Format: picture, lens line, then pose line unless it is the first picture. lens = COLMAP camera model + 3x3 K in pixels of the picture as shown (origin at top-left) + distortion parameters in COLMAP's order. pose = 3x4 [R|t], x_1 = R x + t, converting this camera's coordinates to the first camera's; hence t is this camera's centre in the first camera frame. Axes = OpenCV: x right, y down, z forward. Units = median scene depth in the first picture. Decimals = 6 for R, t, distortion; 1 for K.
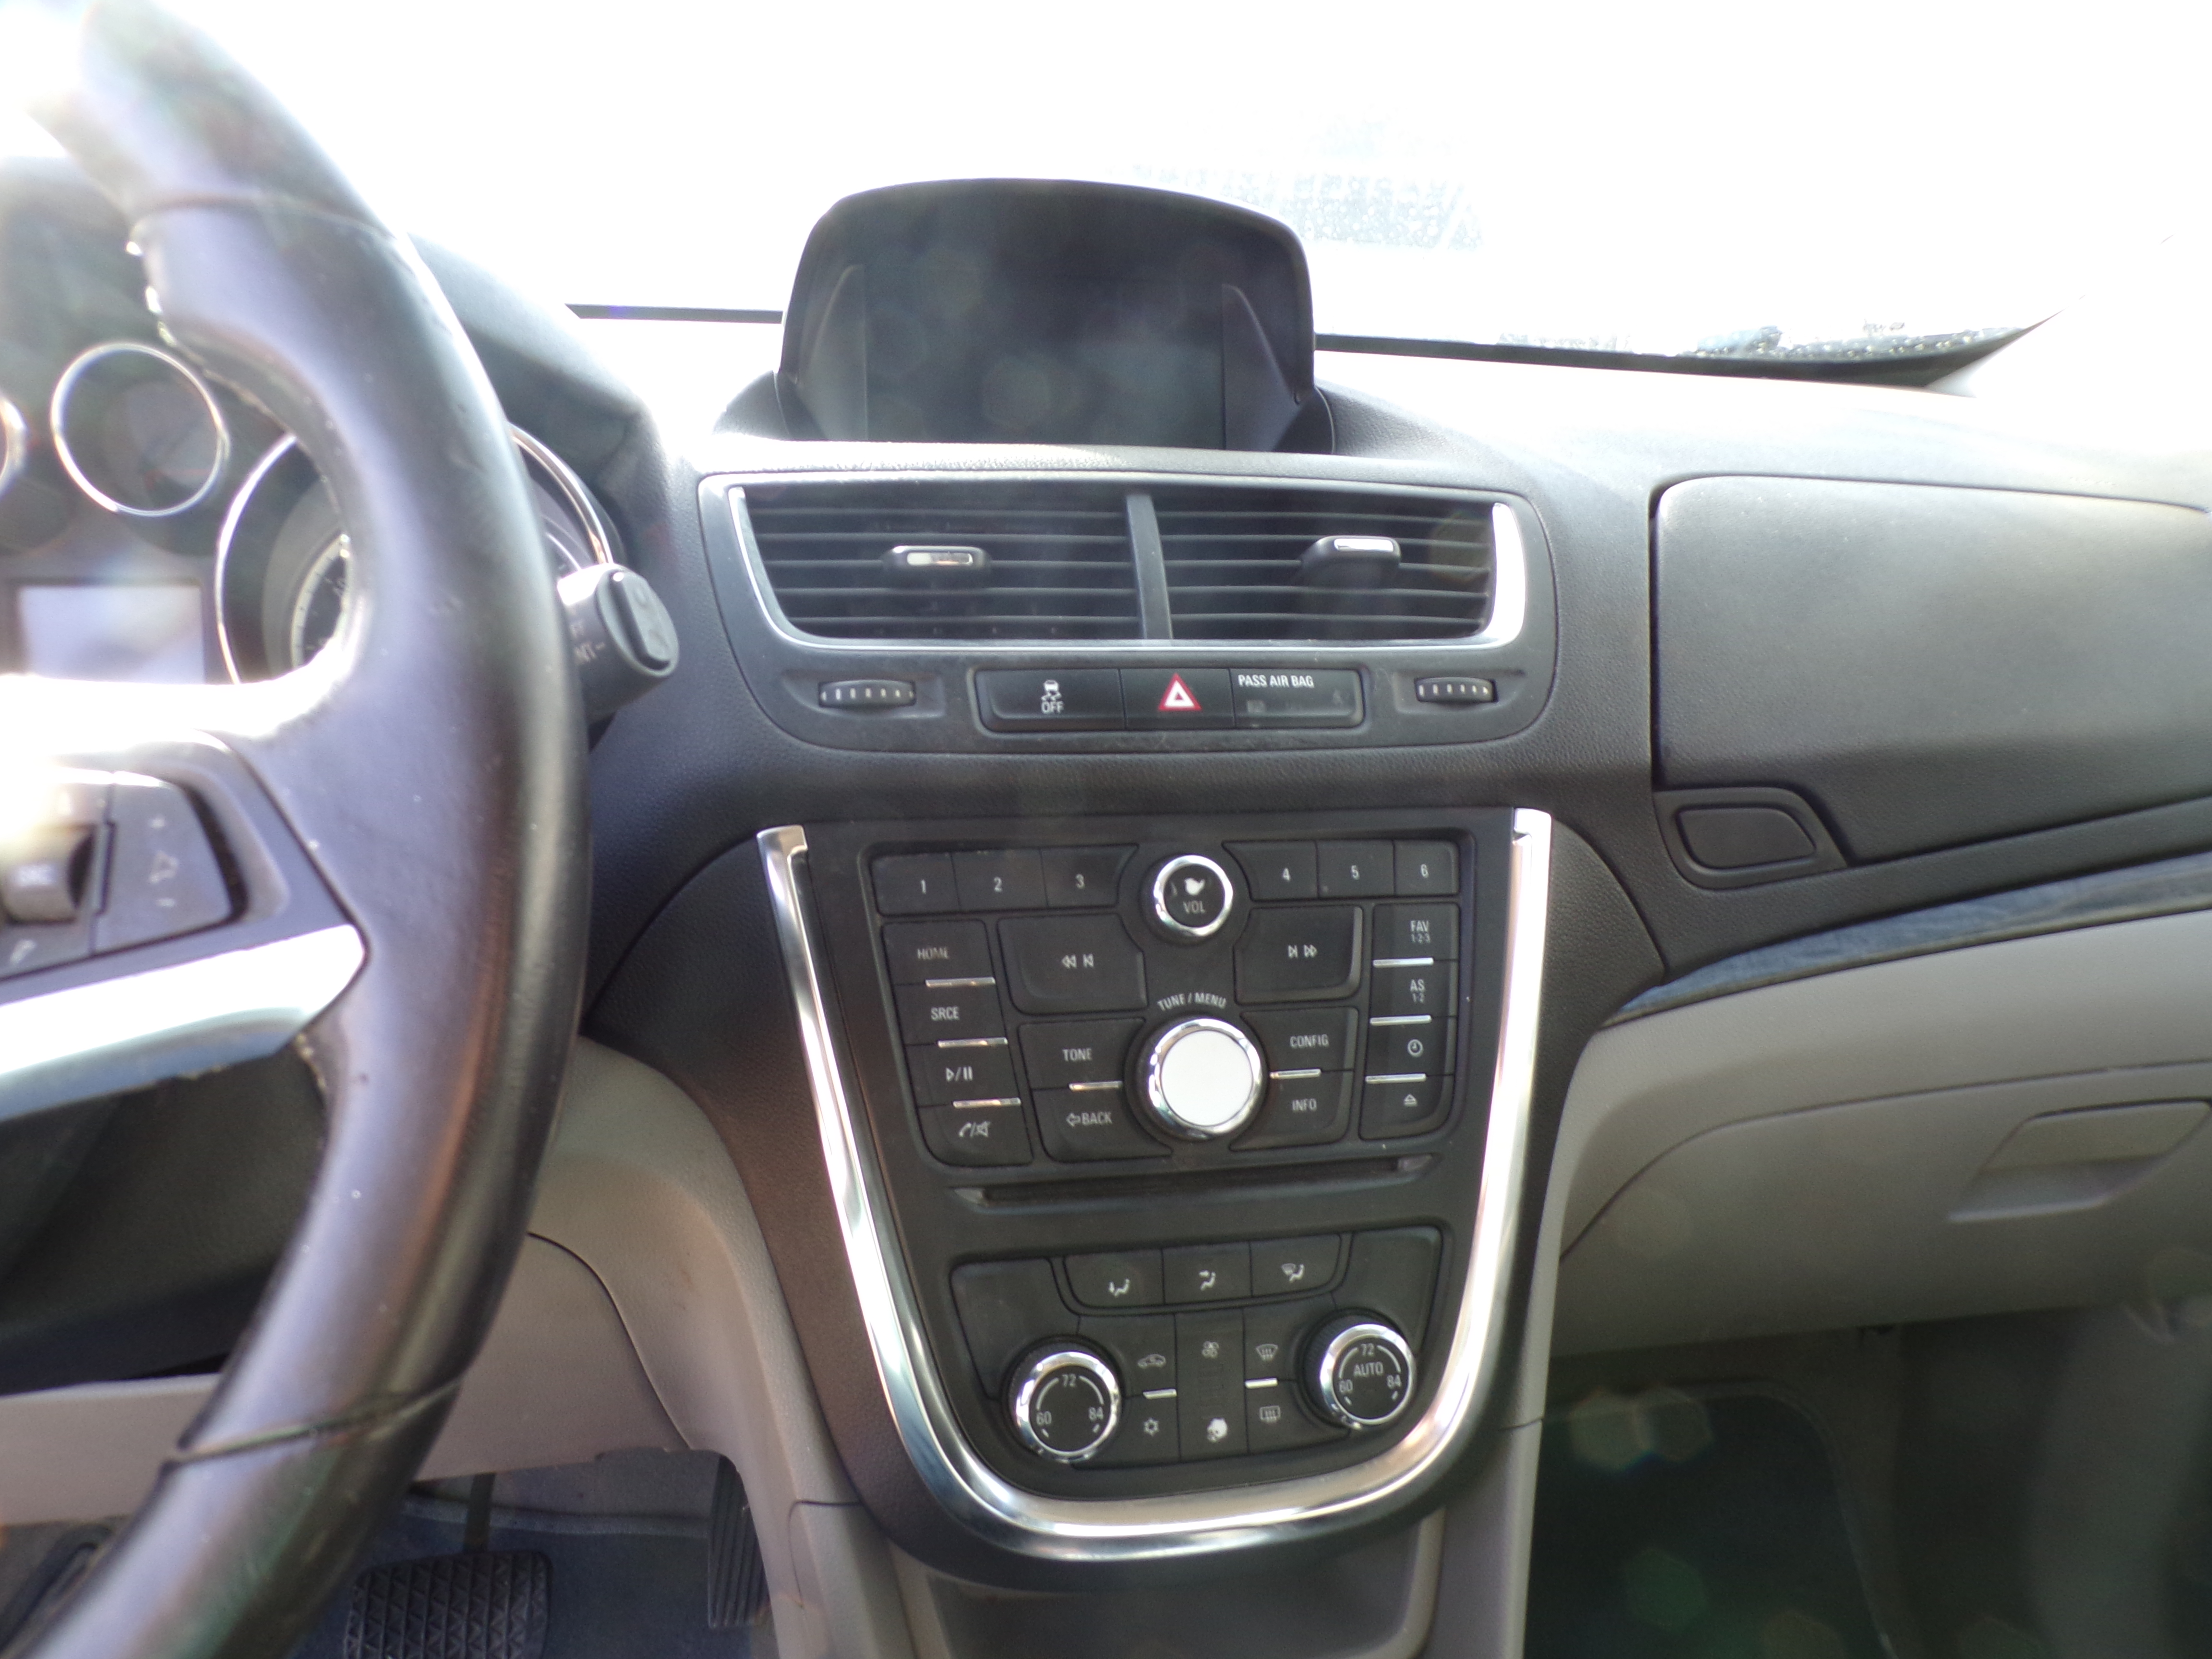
lens RADIAL K [[1504.3, 0, 1168.3], [0, 1504.3, 860.0], [0, 0, 1]] dist [-0.040531, 0.030116]
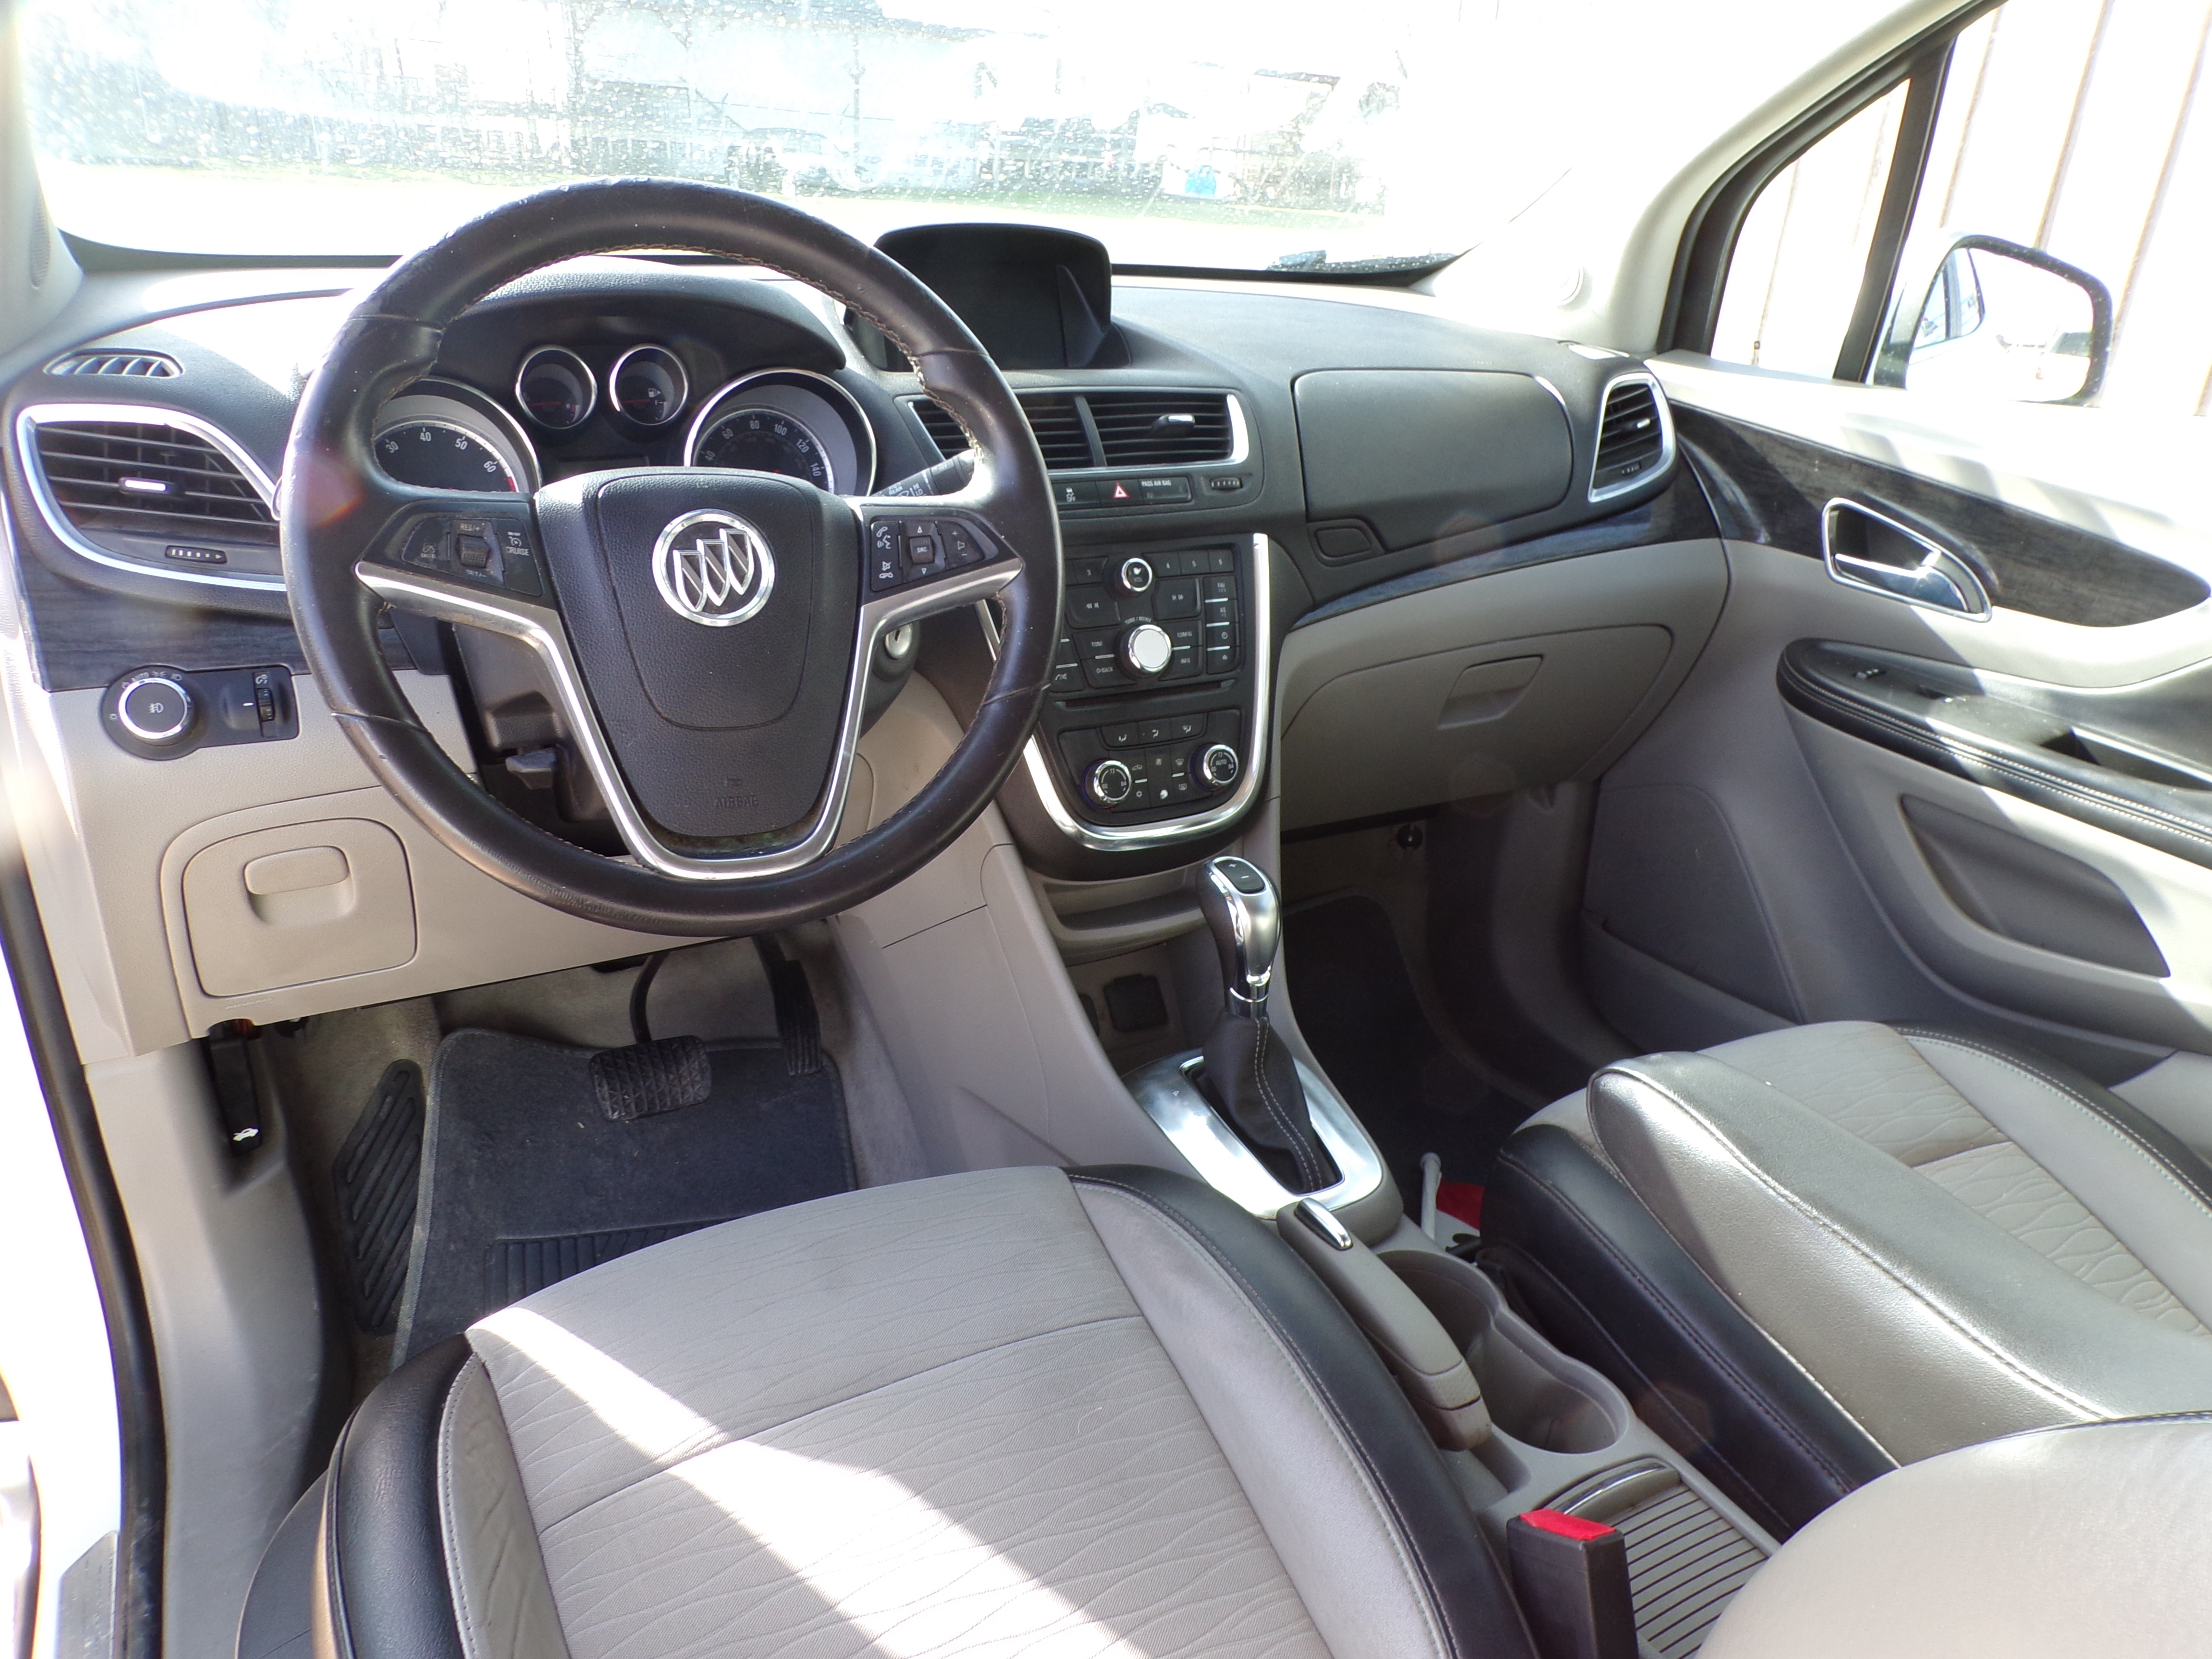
lens RADIAL K [[1504.3, 0, 1168.3], [0, 1504.3, 860.0], [0, 0, 1]] dist [-0.040531, 0.030116]
pose [[0.954711, -0.111747, 0.275751, -0.617129], [0.072903, 0.986397, 0.147327, 0.117145], [-0.288464, -0.120551, 0.949872, -1.286229]]
